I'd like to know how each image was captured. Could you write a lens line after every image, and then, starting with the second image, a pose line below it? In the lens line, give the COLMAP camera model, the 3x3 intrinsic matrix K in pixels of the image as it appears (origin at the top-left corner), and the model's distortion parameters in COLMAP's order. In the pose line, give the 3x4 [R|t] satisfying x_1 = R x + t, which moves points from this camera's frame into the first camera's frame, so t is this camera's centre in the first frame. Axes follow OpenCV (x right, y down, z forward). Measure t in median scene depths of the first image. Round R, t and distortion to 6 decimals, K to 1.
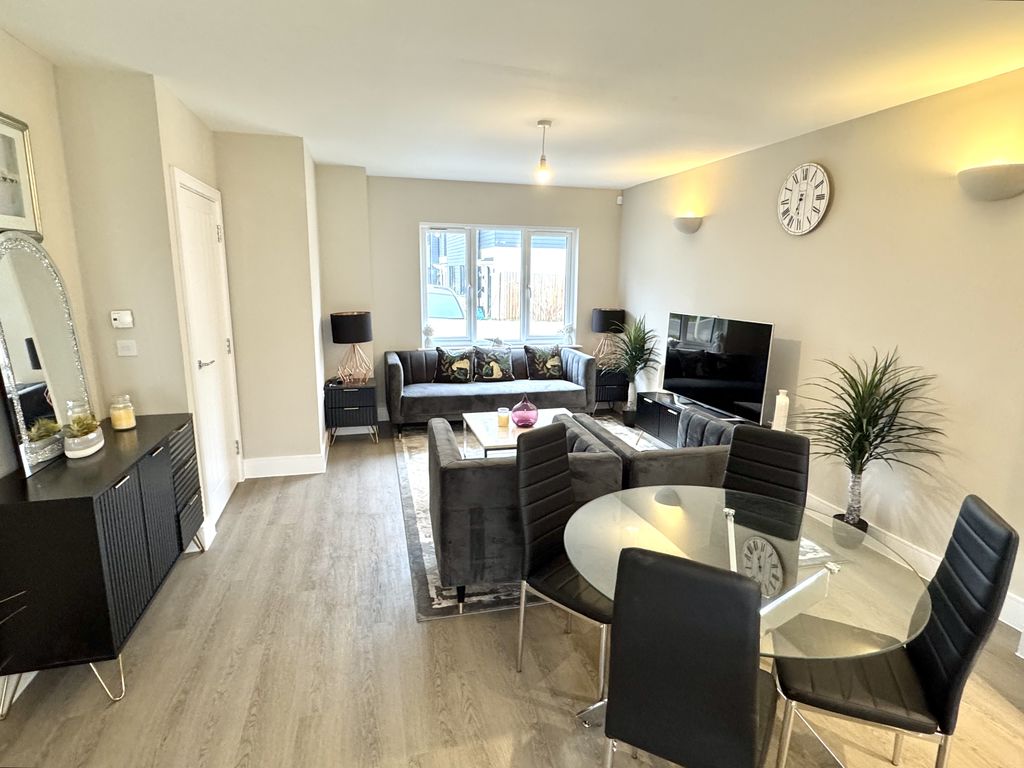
lens RADIAL K [[548.1, 0, 508.9], [0, 548.1, 385.2], [0, 0, 1]] dist [0.000486, -0.000446]
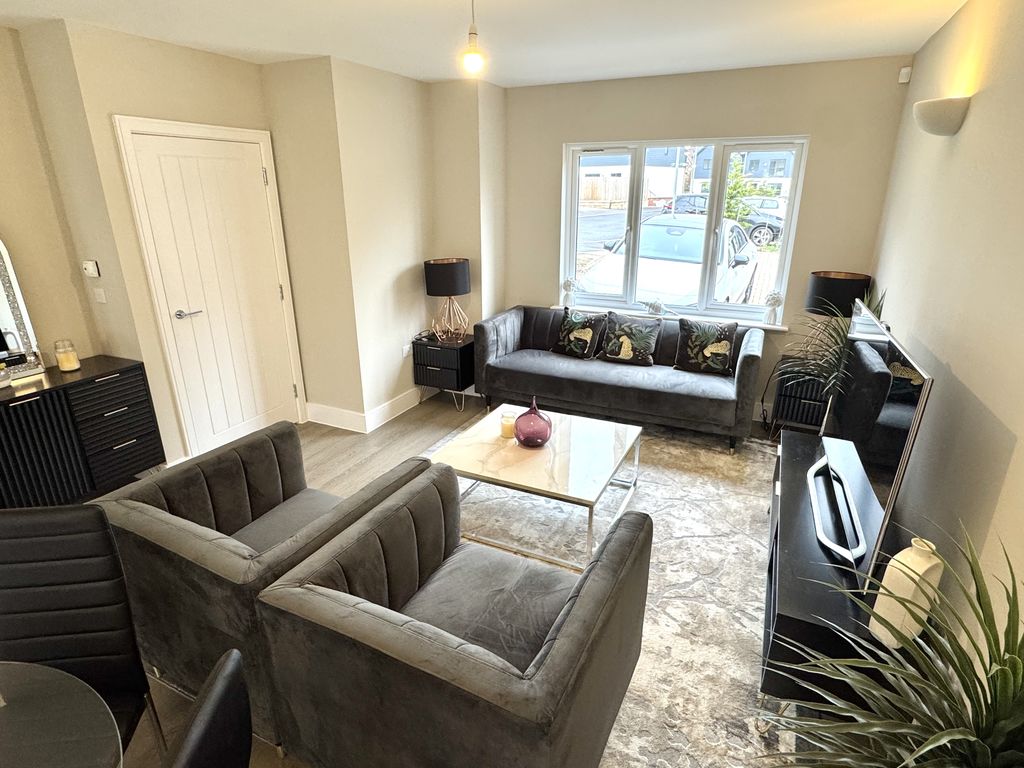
lens RADIAL K [[548.1, 0, 510.9], [0, 548.1, 384.2], [0, 0, 1]] dist [0.000486, -0.000446]
pose [[0.767184, 0.199956, -0.609464, 0.317588], [-0.116664, 0.977819, 0.173953, -0.090190], [0.630728, -0.062352, 0.773495, 0.328924]]
